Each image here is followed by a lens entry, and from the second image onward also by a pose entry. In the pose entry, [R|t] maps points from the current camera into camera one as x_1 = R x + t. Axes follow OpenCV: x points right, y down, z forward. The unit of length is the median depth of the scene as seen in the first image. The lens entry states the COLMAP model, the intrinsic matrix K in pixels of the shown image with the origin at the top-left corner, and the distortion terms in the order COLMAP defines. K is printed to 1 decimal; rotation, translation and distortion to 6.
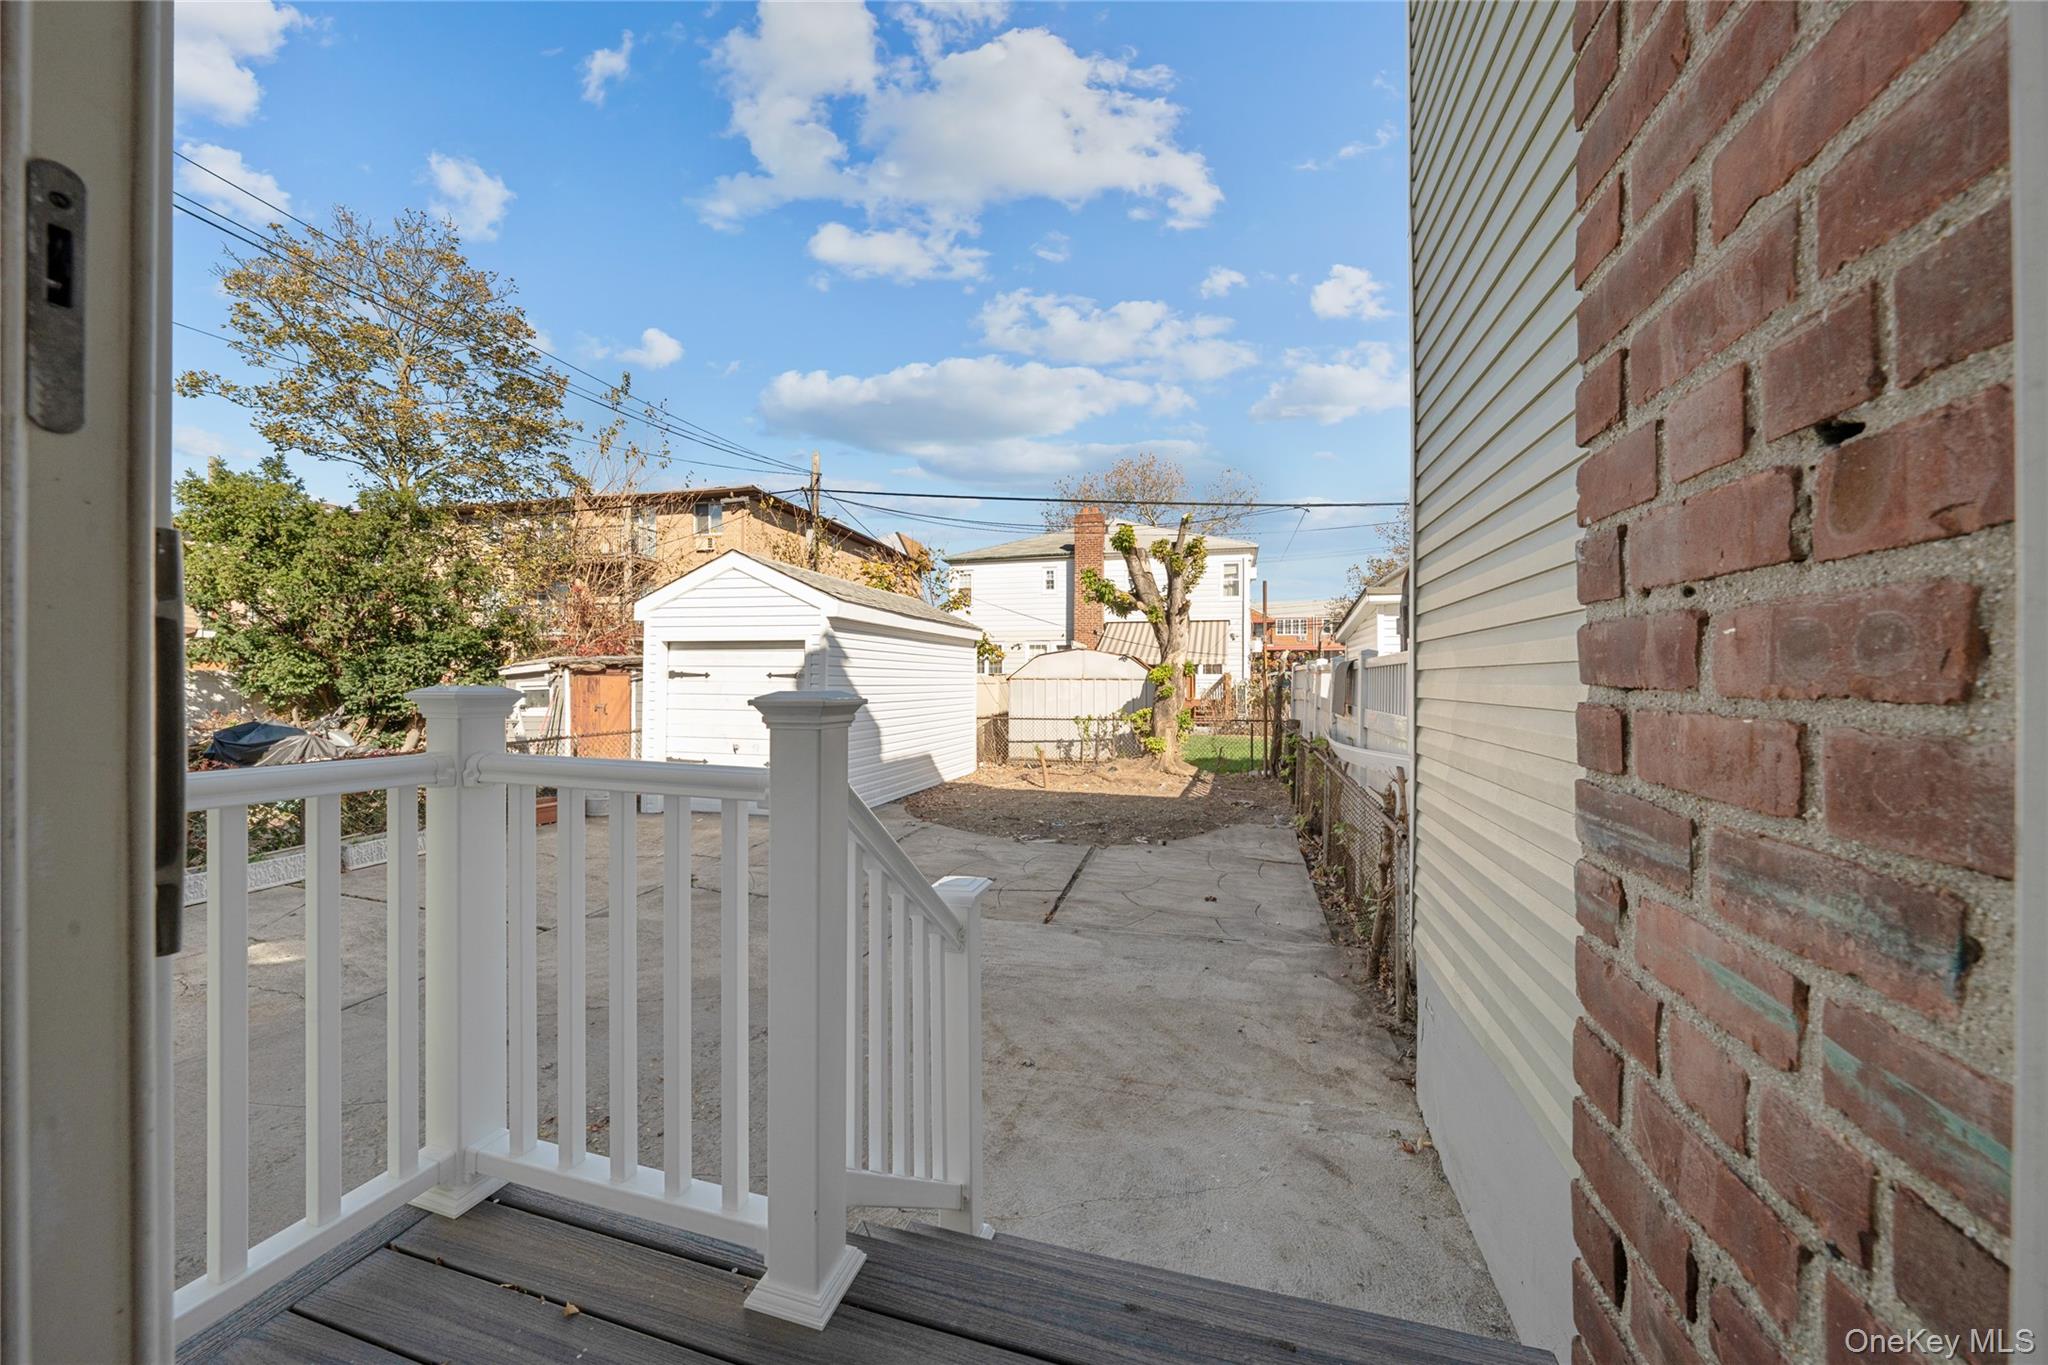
lens RADIAL K [[712.4, 0, 1006.7], [0, 712.4, 676.2], [0, 0, 1]] dist [-0.004628, -0.000102]
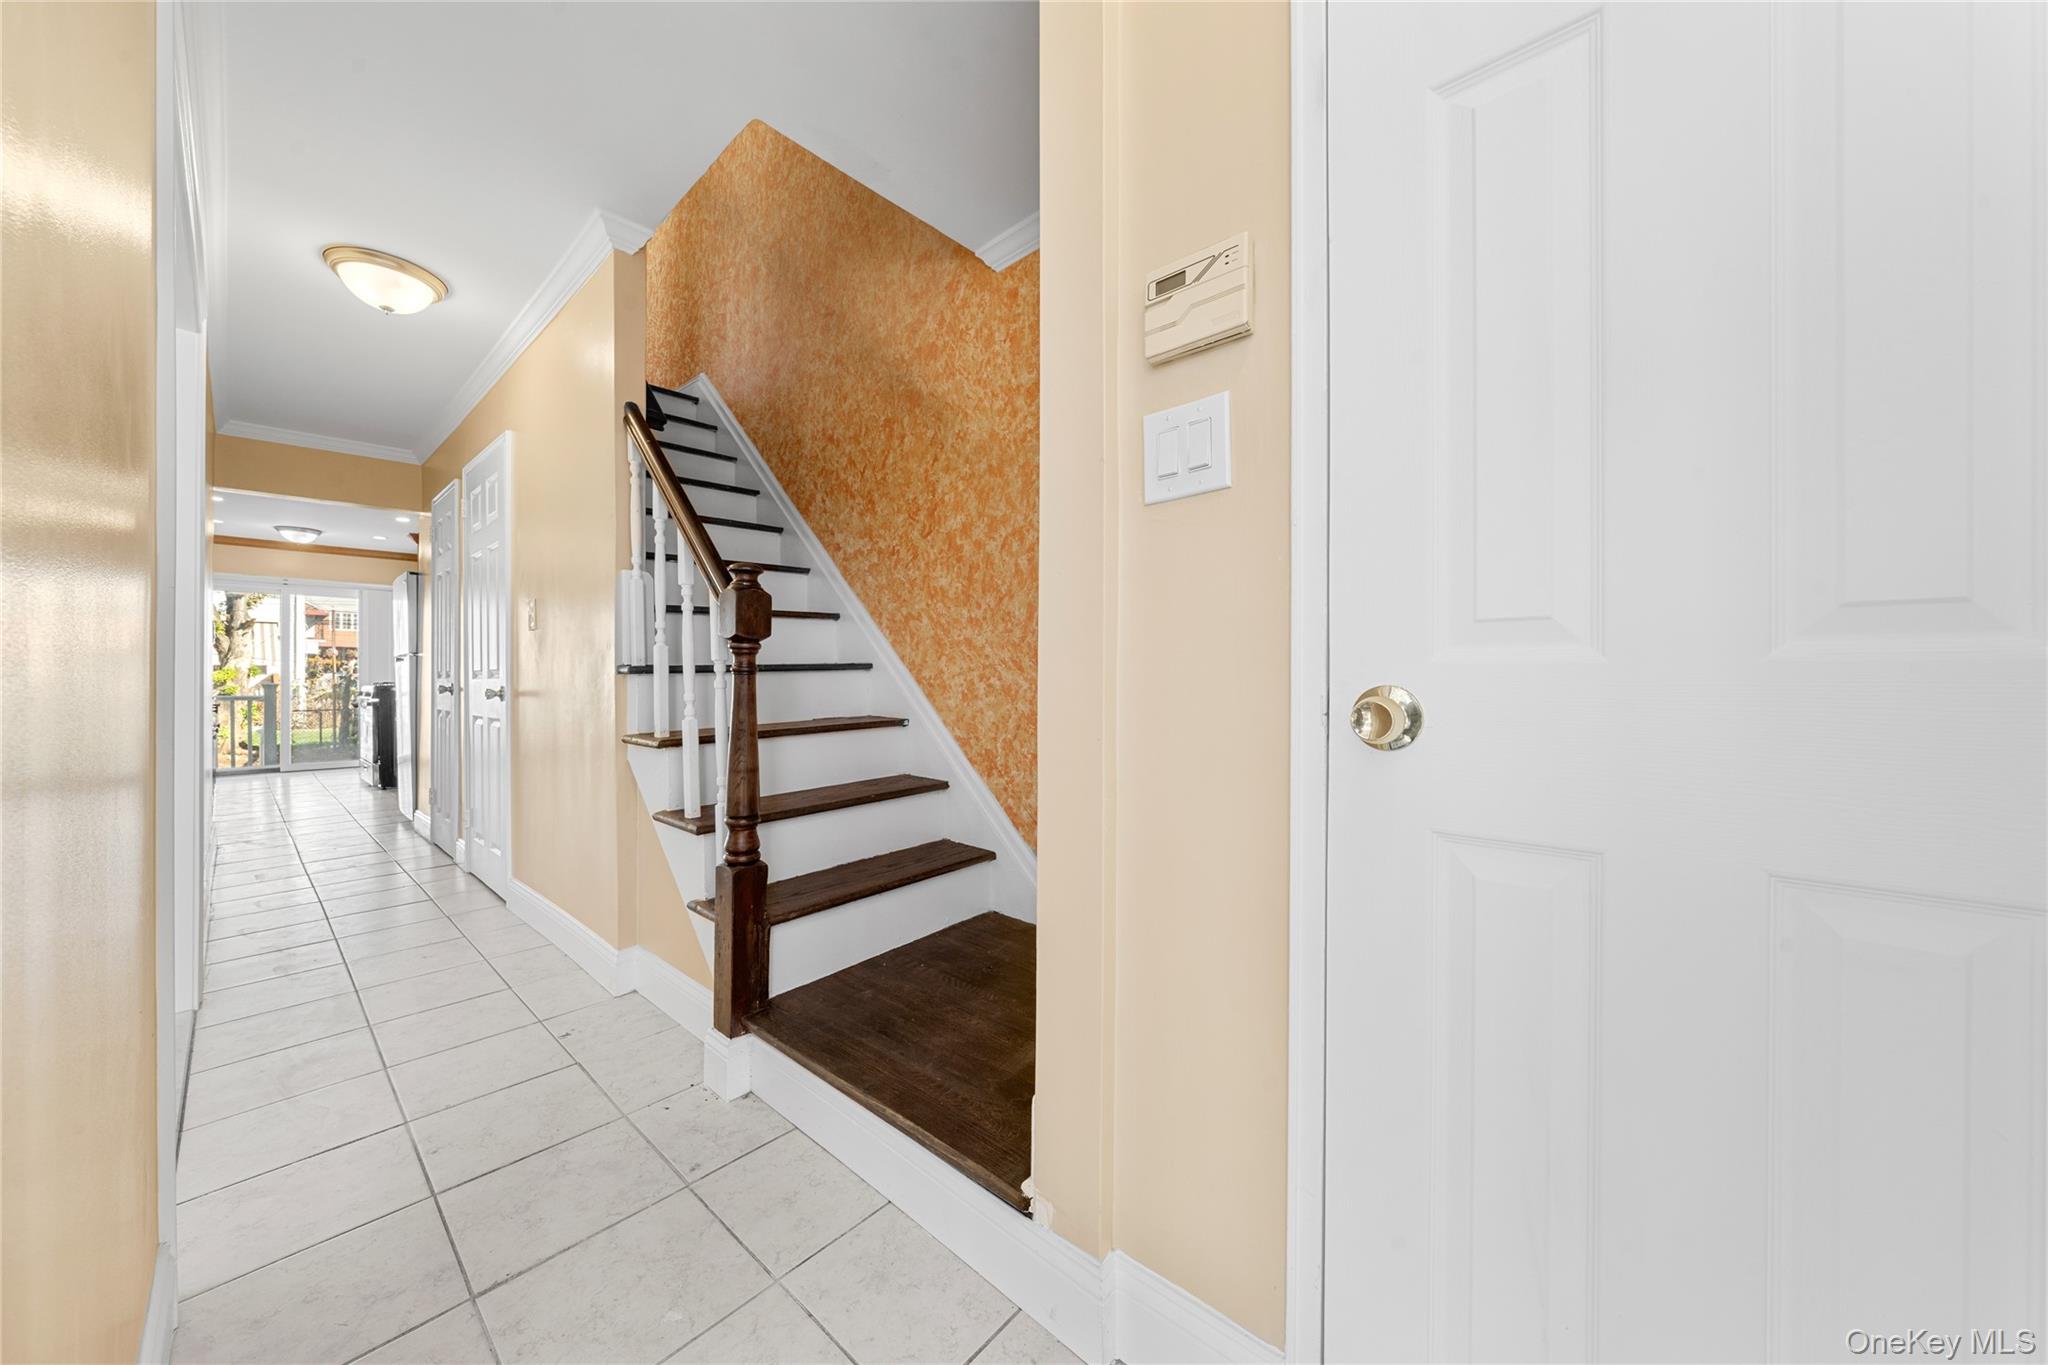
lens RADIAL K [[712.4, 0, 1029.8], [0, 712.4, 677.4], [0, 0, 1]] dist [-0.004628, -0.000102]
pose [[0.433499, -0.004629, 0.901142, -0.267681], [0.001962, 0.999989, 0.004194, -0.003587], [-0.901152, -0.000050, 0.433504, -0.747607]]
